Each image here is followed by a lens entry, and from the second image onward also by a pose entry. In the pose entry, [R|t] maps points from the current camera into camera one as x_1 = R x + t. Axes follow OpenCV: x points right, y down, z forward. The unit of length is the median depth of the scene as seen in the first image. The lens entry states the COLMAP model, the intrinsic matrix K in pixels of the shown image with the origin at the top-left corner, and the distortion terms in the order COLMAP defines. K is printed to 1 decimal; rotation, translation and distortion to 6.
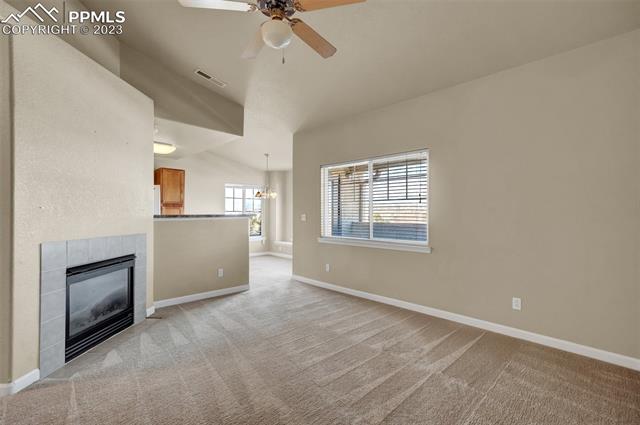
lens RADIAL K [[285.4, 0, 321.1], [0, 285.4, 214.2], [0, 0, 1]] dist [0.013545, 0.000365]
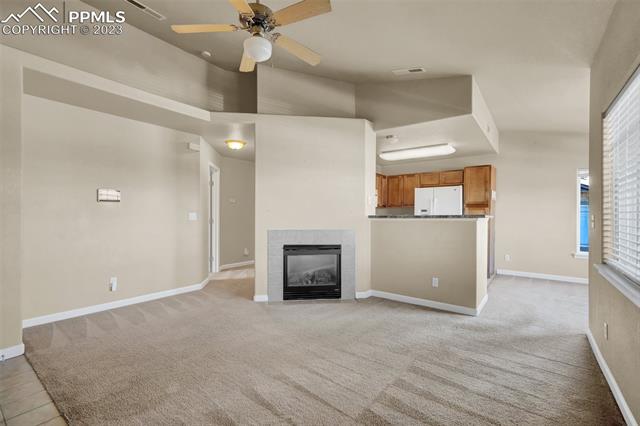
lens RADIAL K [[285.4, 0, 318.9], [0, 285.4, 211.2], [0, 0, 1]] dist [0.013545, 0.000365]
pose [[0.148762, -0.009100, -0.988831, 0.542994], [-0.002758, 0.999950, -0.009617, -0.002468], [0.988869, 0.004158, 0.148729, 0.609211]]
